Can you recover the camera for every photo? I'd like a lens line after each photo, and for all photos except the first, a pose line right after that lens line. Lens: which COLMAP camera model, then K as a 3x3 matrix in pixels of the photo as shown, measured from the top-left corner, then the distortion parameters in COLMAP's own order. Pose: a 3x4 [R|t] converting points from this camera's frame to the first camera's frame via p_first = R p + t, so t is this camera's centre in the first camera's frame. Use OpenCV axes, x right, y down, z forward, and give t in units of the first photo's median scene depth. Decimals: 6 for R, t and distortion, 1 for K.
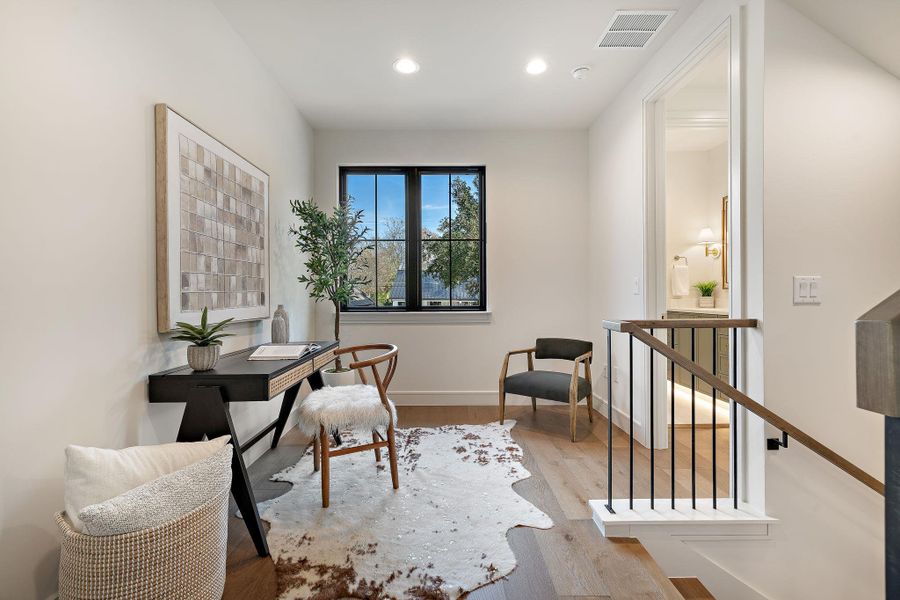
lens RADIAL K [[390.8, 0, 448.1], [0, 390.8, 294.4], [0, 0, 1]] dist [0.009918, -0.000156]
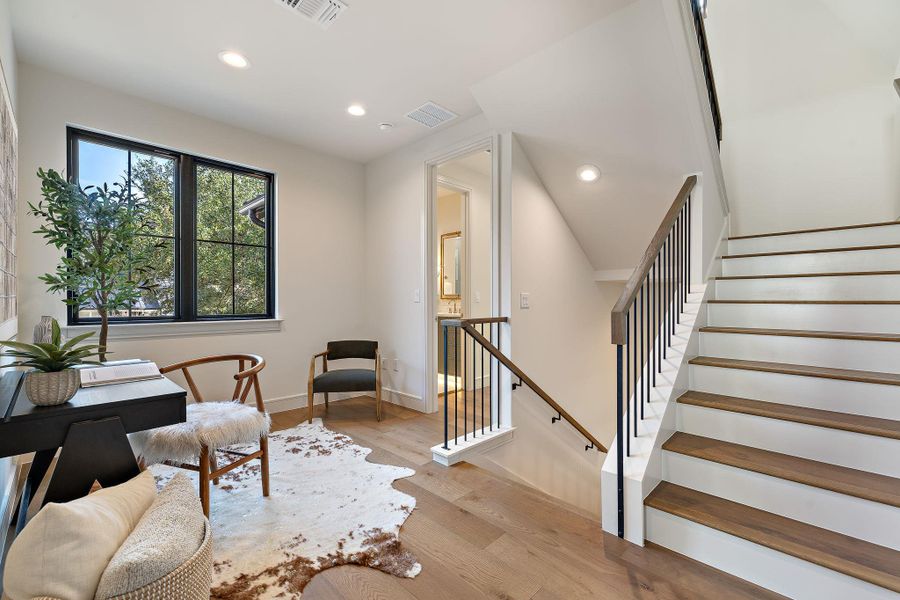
lens RADIAL K [[390.8, 0, 442.8], [0, 390.8, 302.4], [0, 0, 1]] dist [0.009918, -0.000156]
pose [[0.709182, 0.003354, 0.705017, -0.462441], [-0.003037, 0.999994, -0.001703, 0.001165], [-0.705019, -0.000933, 0.709188, -0.023563]]
